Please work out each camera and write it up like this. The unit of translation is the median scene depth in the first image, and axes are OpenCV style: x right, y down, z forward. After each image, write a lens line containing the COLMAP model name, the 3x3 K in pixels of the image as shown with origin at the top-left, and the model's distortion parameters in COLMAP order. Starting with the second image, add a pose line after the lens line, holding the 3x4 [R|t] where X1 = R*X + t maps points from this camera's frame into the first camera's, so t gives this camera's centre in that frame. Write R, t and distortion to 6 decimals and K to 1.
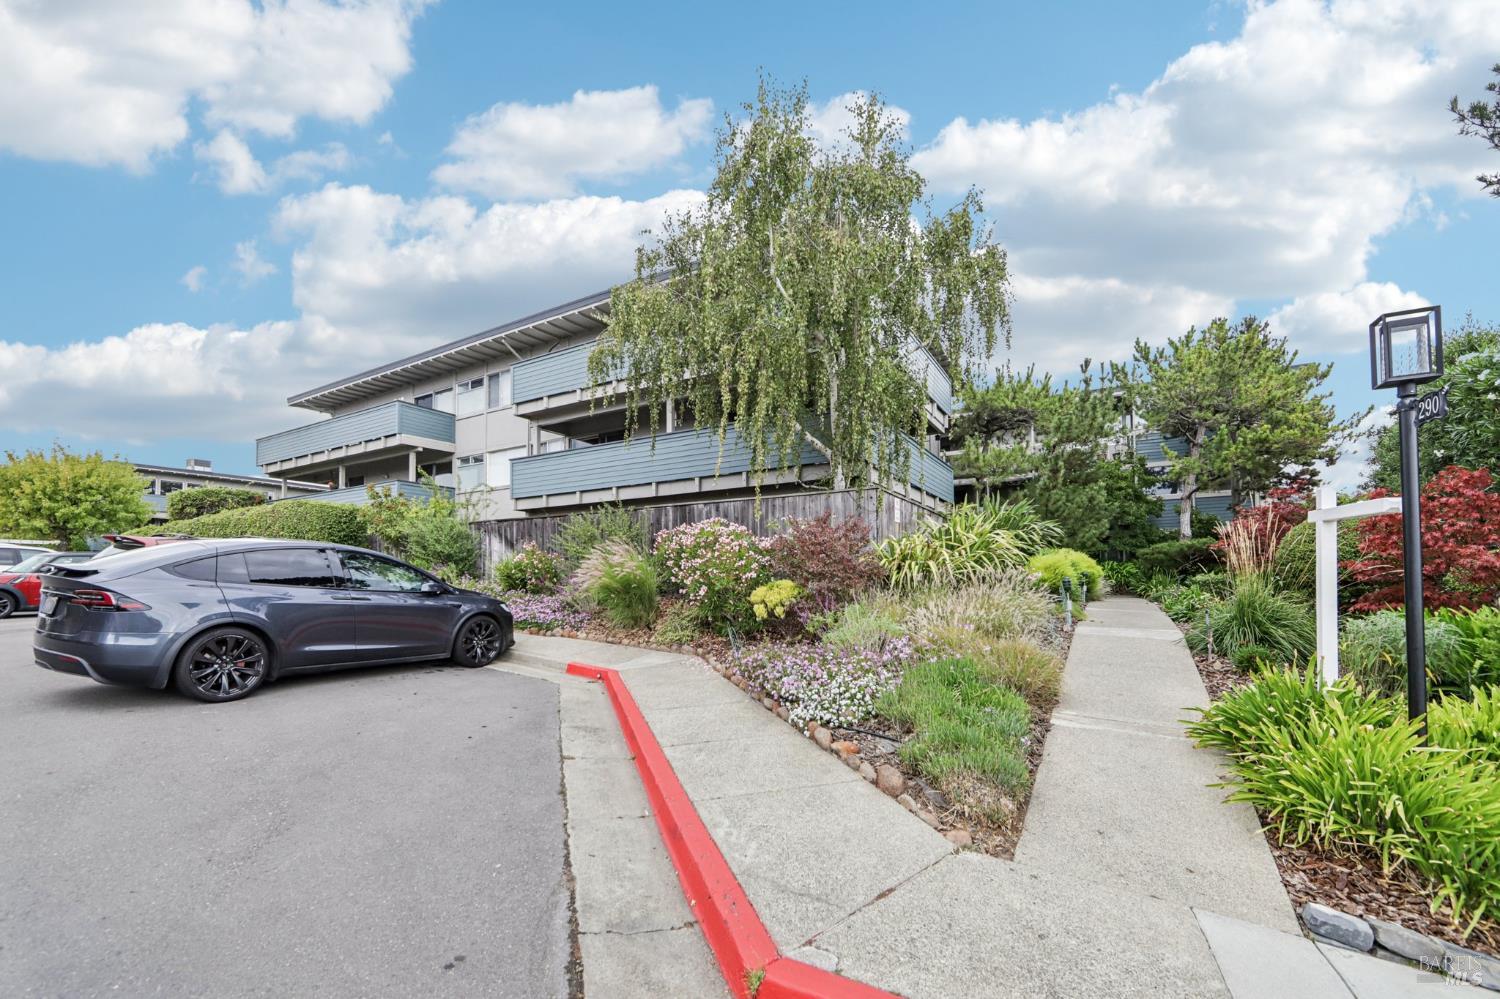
lens RADIAL K [[599.4, 0, 750.1], [0, 599.4, 559.6], [0, 0, 1]] dist [-0.008944, 0.001376]
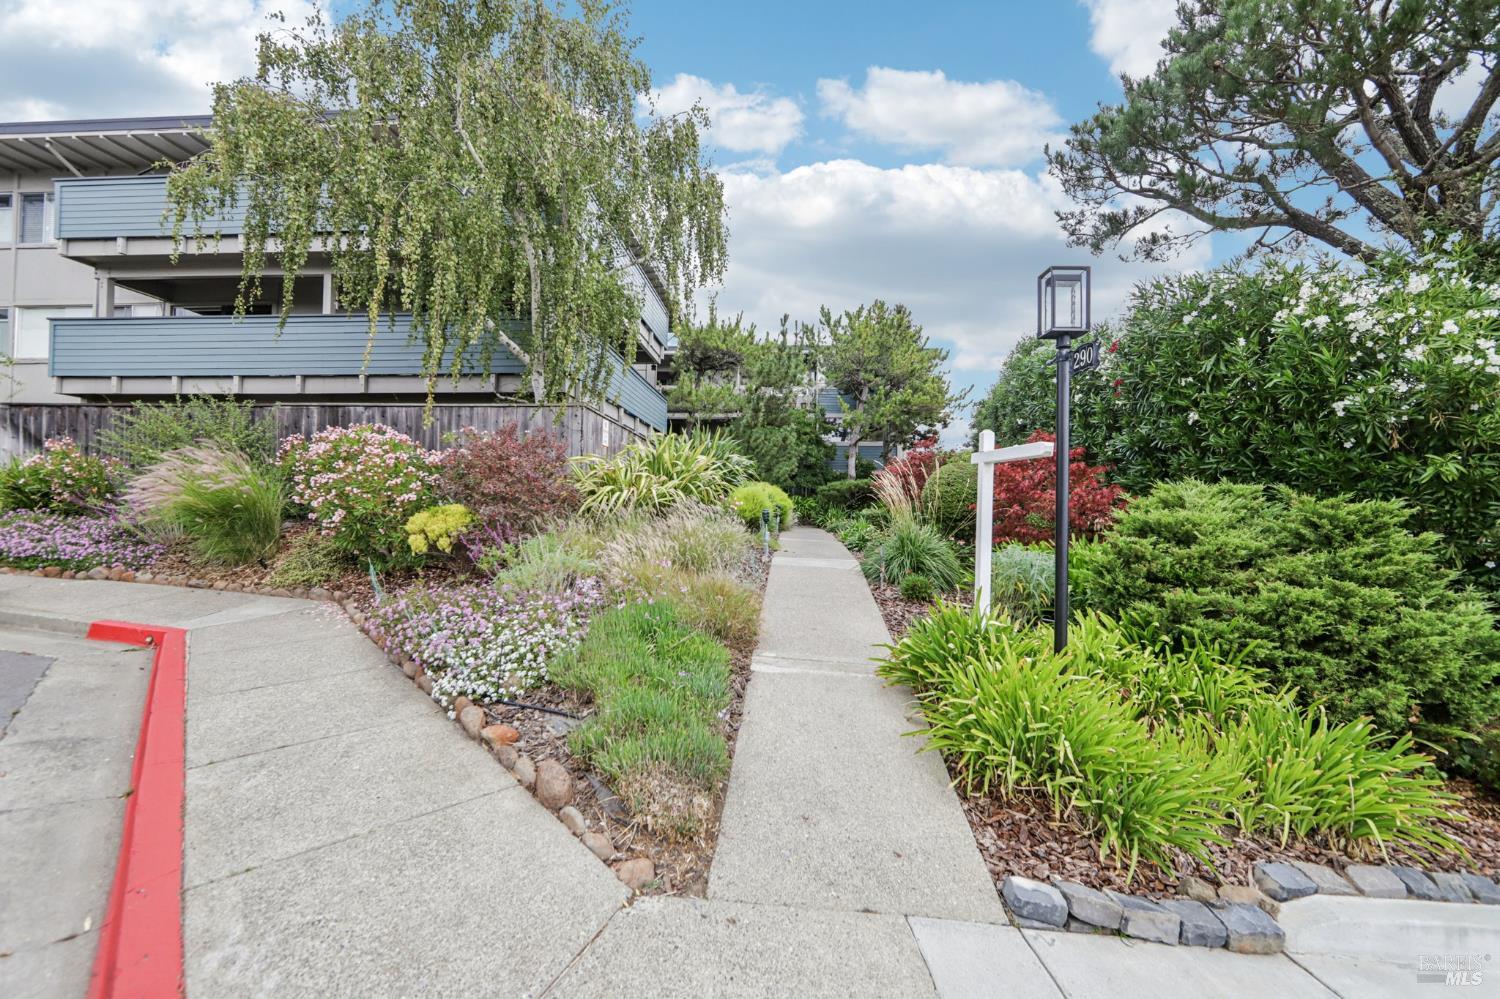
lens RADIAL K [[599.4, 0, 745.2], [0, 599.4, 503.8], [0, 0, 1]] dist [-0.008944, 0.001376]
pose [[0.895339, 0.026552, 0.444593, 0.045059], [-0.038770, 0.999079, 0.018408, 0.003318], [-0.443695, -0.033719, 0.895543, 0.105198]]
